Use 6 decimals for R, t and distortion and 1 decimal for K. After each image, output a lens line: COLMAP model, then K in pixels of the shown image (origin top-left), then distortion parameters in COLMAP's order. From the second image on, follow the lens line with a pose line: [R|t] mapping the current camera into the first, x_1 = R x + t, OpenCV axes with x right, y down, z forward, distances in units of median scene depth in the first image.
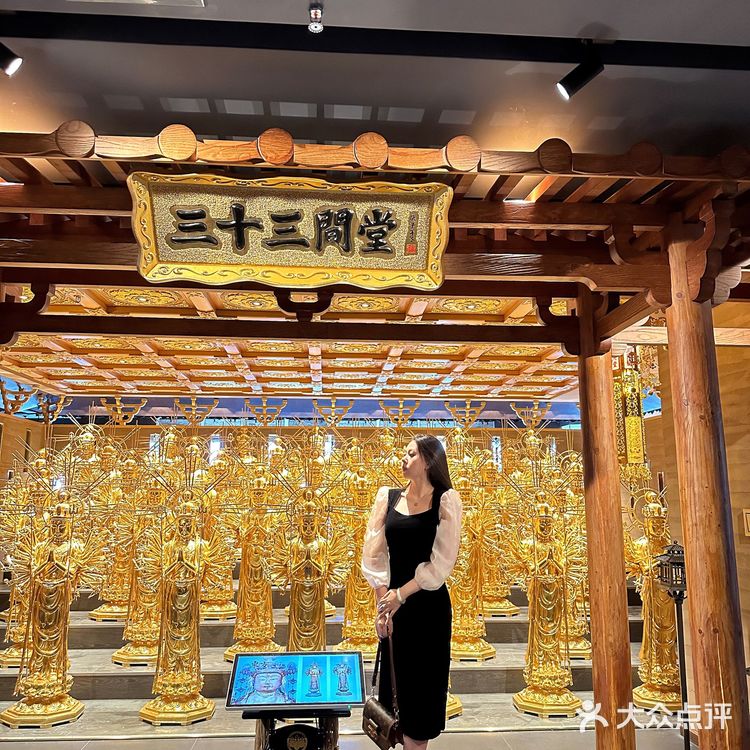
lens RADIAL K [[720.4, 0, 366.7], [0, 720.4, 373.8], [0, 0, 1]] dist [0.176904, -0.395552]
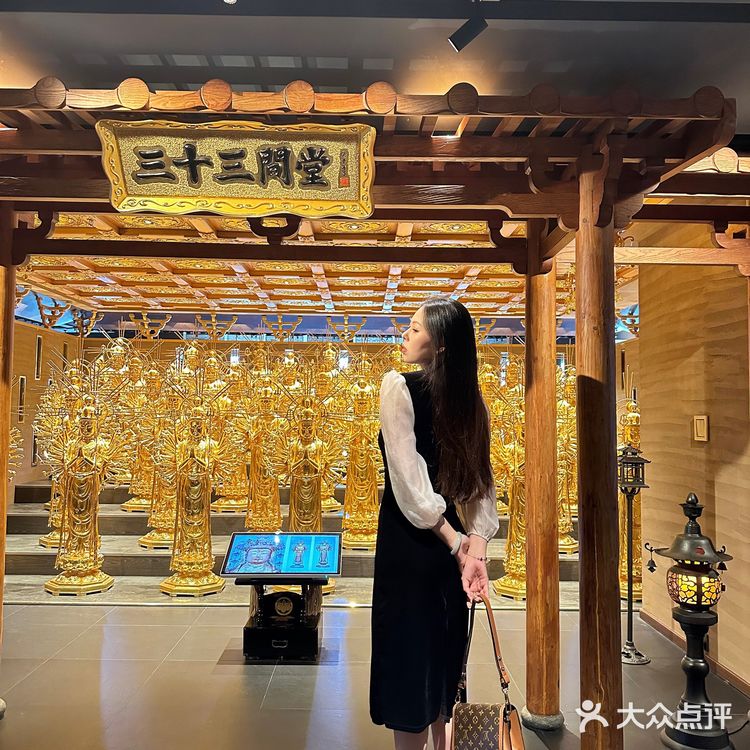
lens RADIAL K [[720.4, 0, 366.7], [0, 720.4, 373.8], [0, 0, 1]] dist [0.176904, -0.395552]
pose [[0.998288, 0.006434, -0.058133, 0.080909], [0.000151, 0.993644, 0.112569, 0.000263], [0.058487, -0.112385, 0.991942, -0.087618]]
